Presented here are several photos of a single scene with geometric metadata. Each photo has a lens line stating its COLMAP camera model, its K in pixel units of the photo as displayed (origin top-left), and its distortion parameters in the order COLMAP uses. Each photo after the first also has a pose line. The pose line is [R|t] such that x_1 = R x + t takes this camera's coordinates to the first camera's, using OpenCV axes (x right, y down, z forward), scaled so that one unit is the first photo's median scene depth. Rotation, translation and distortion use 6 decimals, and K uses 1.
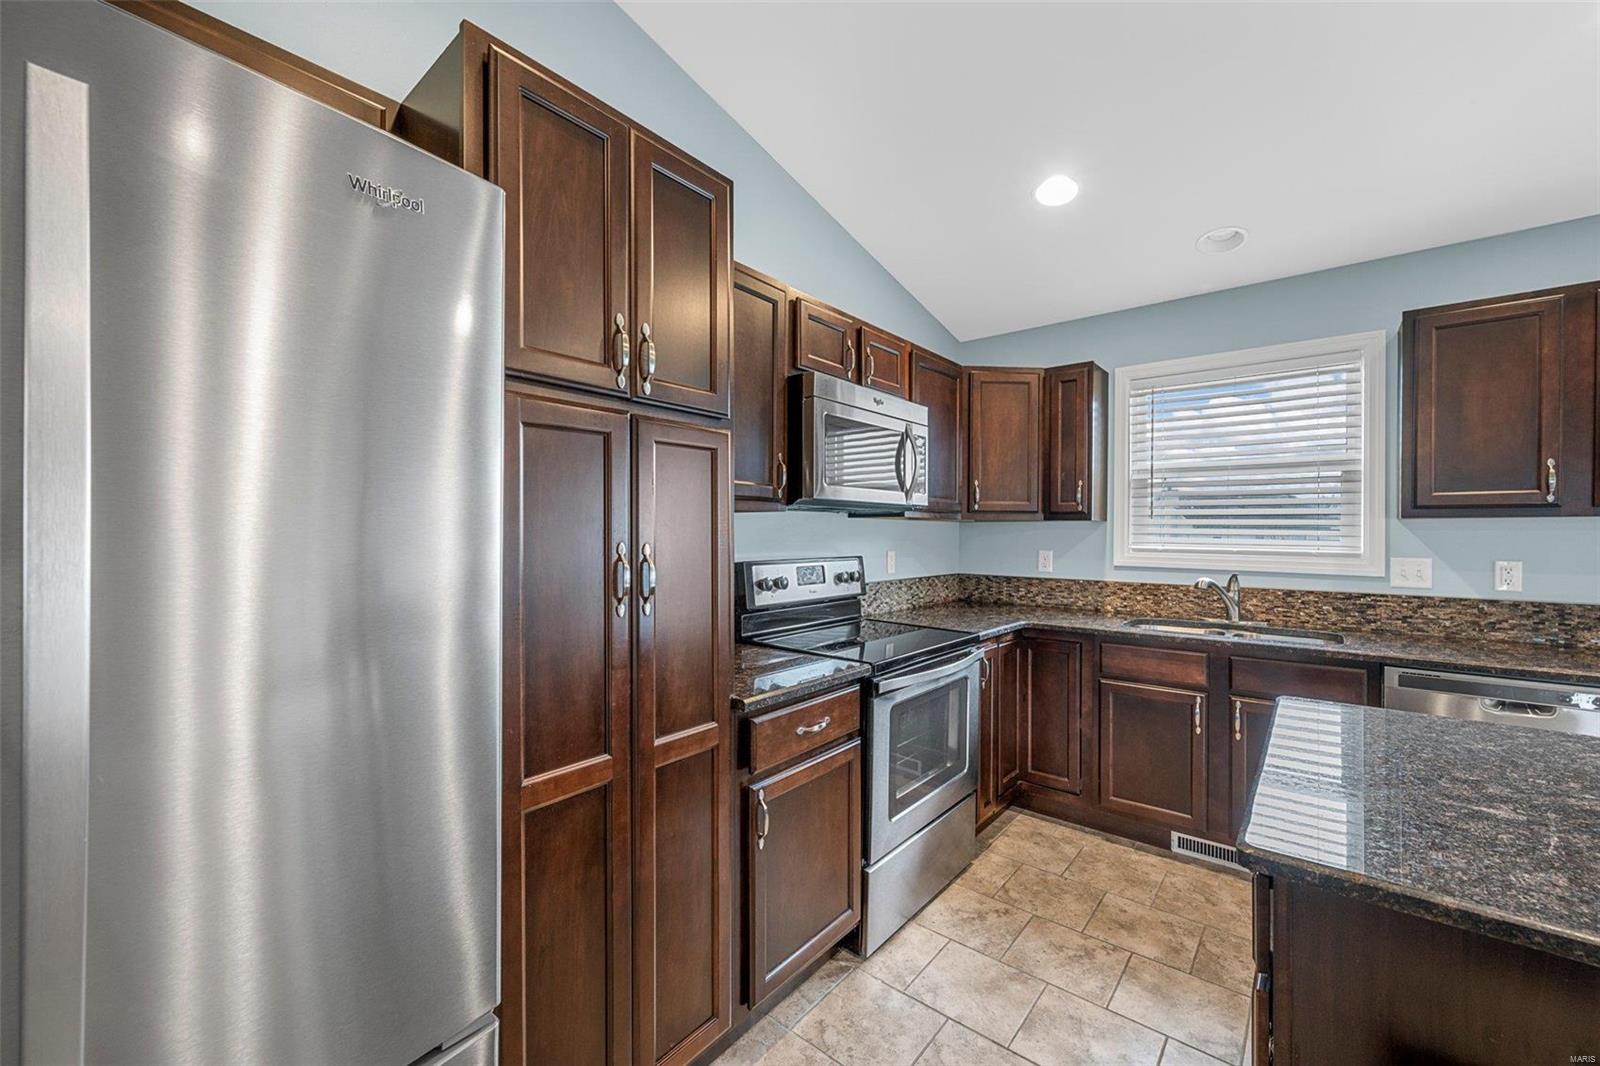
lens RADIAL K [[636.6, 0, 797.5], [0, 636.6, 525.0], [0, 0, 1]] dist [-0.000226, -0.000223]
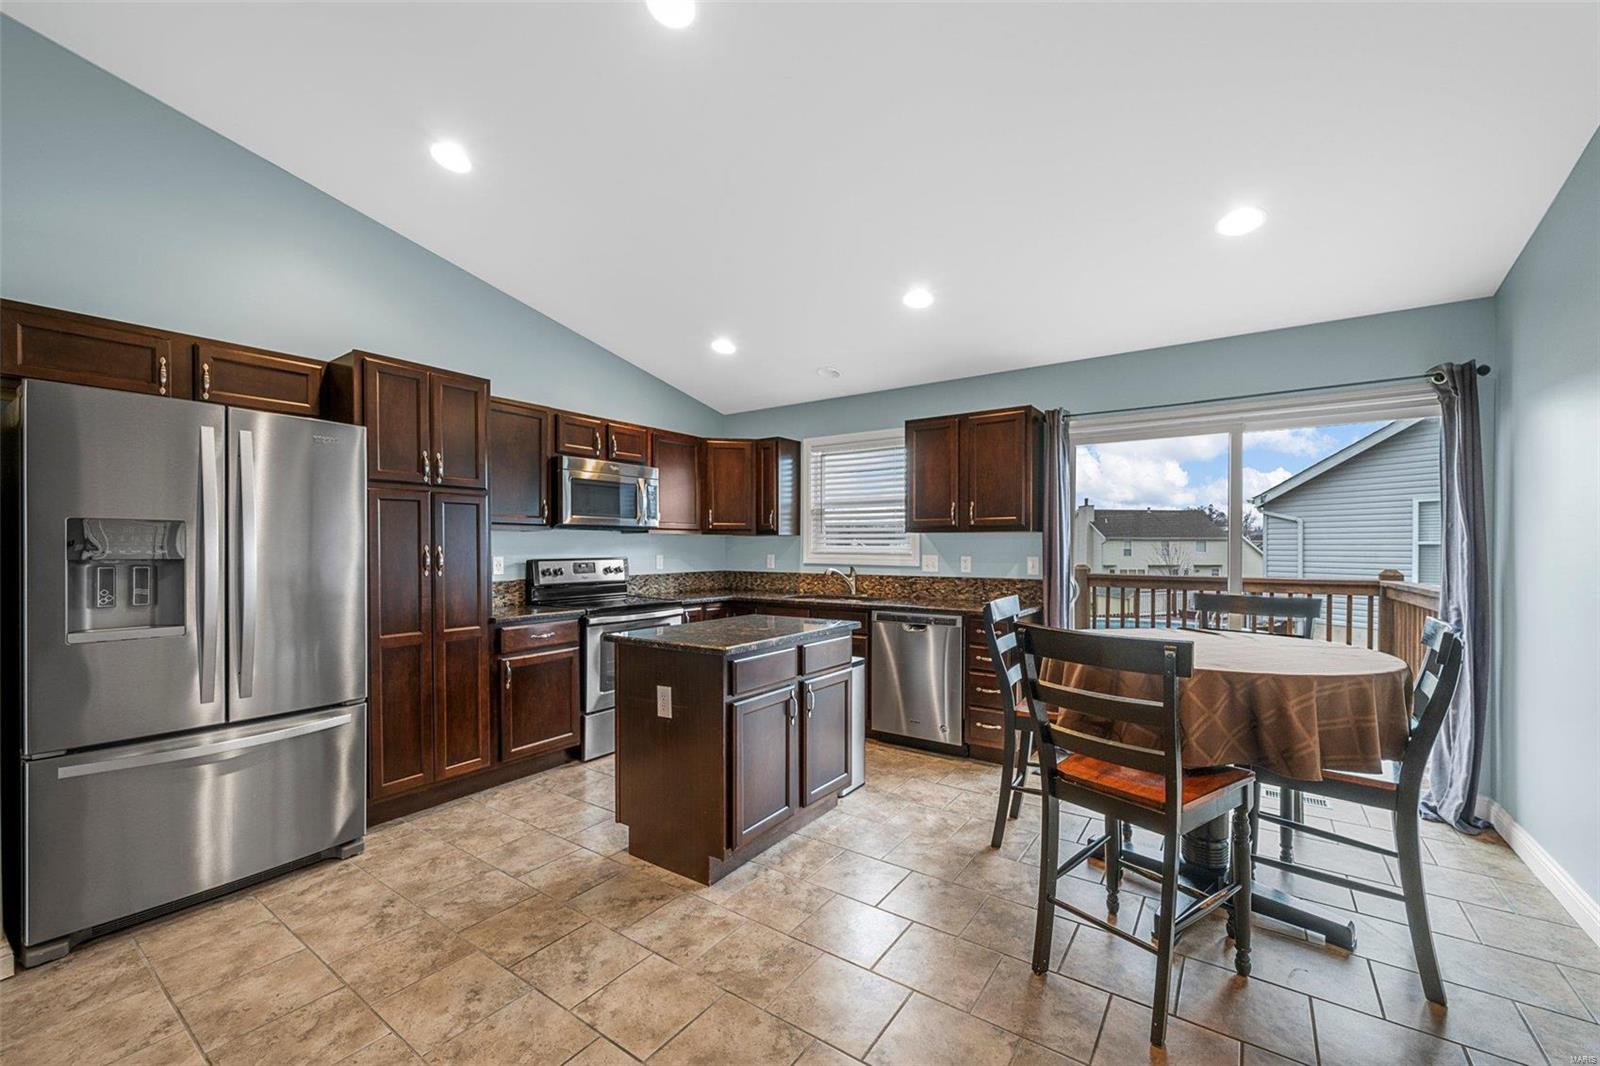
lens RADIAL K [[639.5, 0, 800.5], [0, 639.5, 545.8], [0, 0, 1]] dist [-0.000353, 0.000028]
pose [[0.996888, -0.006460, 0.078570, 0.456124], [0.005711, 0.999936, 0.009760, 0.005783], [-0.078628, -0.009280, 0.996861, -0.736640]]
